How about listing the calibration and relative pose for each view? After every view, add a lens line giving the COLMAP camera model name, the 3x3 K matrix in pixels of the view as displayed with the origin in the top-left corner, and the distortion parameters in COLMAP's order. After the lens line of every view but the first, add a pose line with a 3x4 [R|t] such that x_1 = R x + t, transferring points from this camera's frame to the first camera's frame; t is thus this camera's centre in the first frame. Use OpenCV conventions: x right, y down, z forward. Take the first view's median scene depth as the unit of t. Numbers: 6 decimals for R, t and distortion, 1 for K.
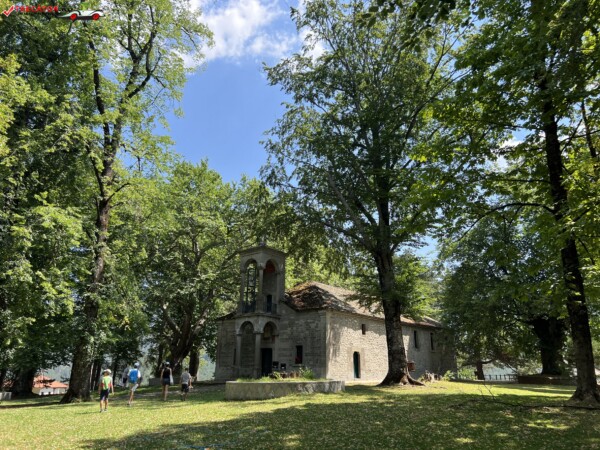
lens RADIAL K [[463.1, 0, 298.0], [0, 463.1, 223.2], [0, 0, 1]] dist [0.041421, -0.029614]
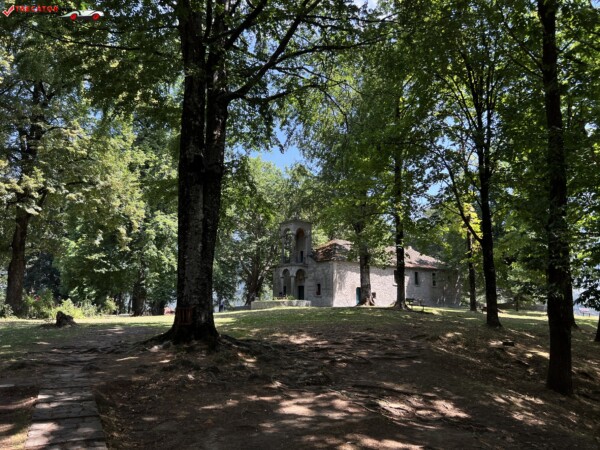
lens RADIAL K [[463.1, 0, 298.0], [0, 463.1, 223.2], [0, 0, 1]] dist [0.041421, -0.029614]
pose [[0.976303, -0.039416, -0.212787, 0.263260], [0.065872, 0.990742, 0.118710, -0.118802], [0.206138, -0.129914, 0.969861, -0.462709]]
